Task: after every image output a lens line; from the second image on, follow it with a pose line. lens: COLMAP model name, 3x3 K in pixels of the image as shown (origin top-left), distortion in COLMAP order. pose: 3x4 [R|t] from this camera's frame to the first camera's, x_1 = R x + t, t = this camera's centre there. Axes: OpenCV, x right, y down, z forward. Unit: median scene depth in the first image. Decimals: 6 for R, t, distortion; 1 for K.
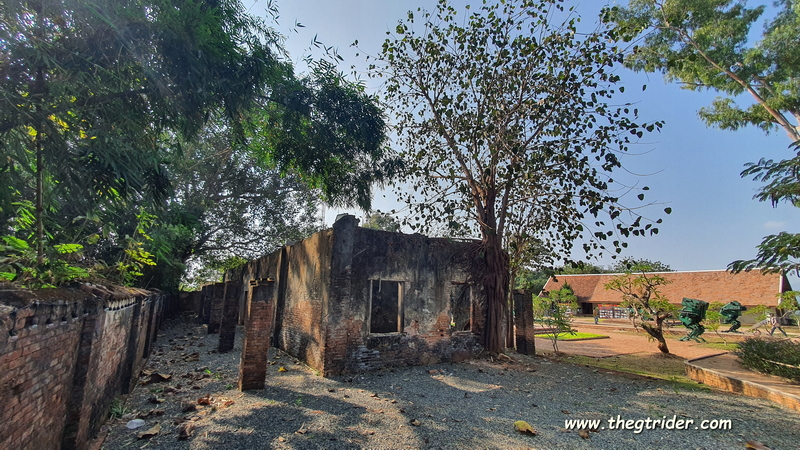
lens RADIAL K [[324.9, 0, 396.8], [0, 324.9, 223.3], [0, 0, 1]] dist [-0.001970, -0.000499]
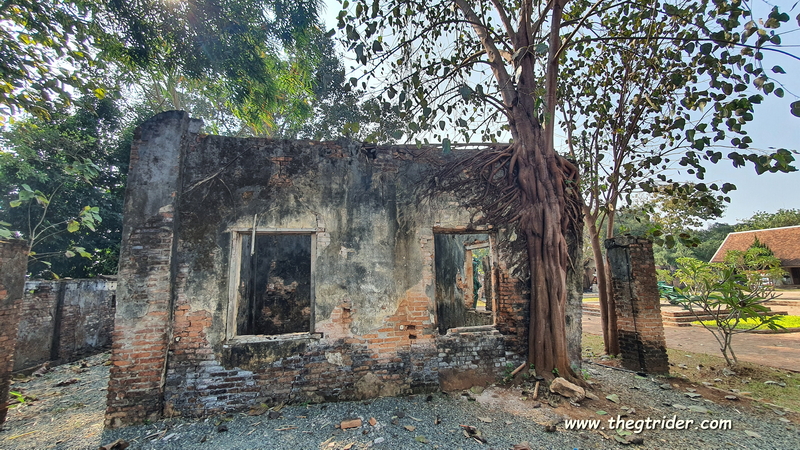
lens RADIAL K [[324.9, 0, 396.8], [0, 324.9, 223.3], [0, 0, 1]] dist [-0.001970, -0.000499]
pose [[0.930710, -0.108607, -0.349261, 0.279801], [0.126725, 0.991503, 0.029375, 0.147120], [0.343103, -0.071600, 0.936565, 0.506356]]
